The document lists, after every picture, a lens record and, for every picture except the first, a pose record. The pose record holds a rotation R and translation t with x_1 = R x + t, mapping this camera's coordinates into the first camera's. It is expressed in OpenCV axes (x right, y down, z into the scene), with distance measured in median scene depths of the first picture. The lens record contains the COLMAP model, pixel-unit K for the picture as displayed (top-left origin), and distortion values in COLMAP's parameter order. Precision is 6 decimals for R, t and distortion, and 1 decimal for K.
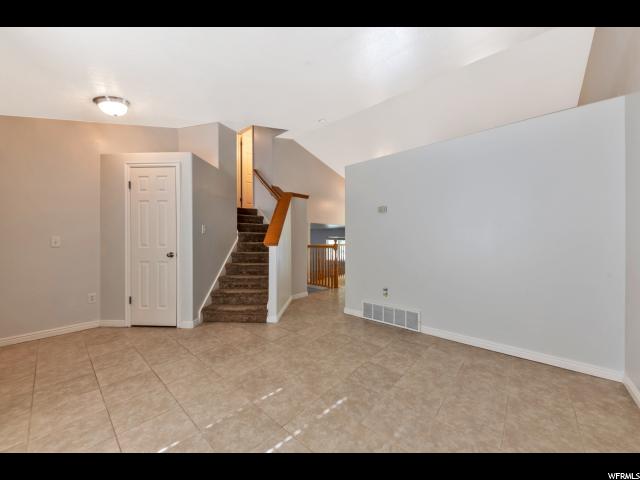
lens RADIAL K [[238.6, 0, 320.0], [0, 238.6, 240.0], [0, 0, 1]] dist [-0.000873, -0.000109]
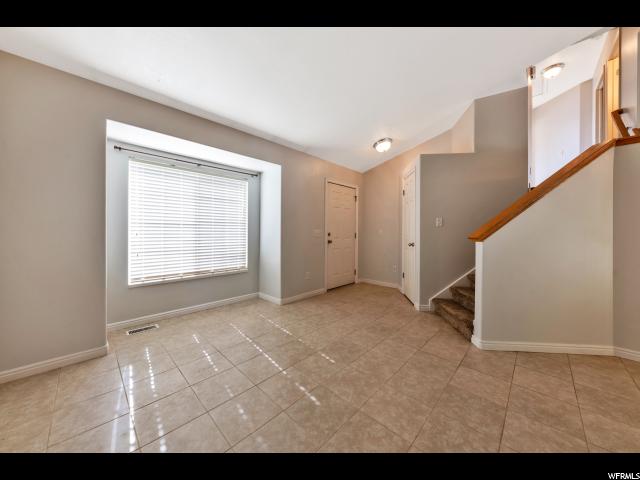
lens RADIAL K [[224.6, 0, 320.9], [0, 224.6, 238.4], [0, 0, 1]] dist [0.000359, -0.000009]
pose [[-0.054005, 0.035609, -0.997906, 0.873983], [-0.009309, 0.999303, 0.036162, -0.010252], [0.998497, 0.011243, -0.053636, 0.958480]]
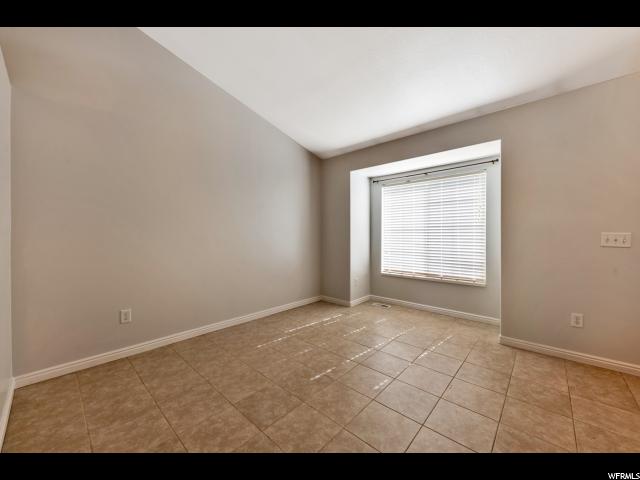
lens RADIAL K [[241.6, 0, 318.3], [0, 241.6, 241.7], [0, 0, 1]] dist [-0.000968, -0.000100]
pose [[-0.999616, 0.003169, 0.027513, 0.038212], [0.004020, 0.999513, 0.030941, -0.009748], [-0.027401, 0.031040, -0.999142, 1.919287]]
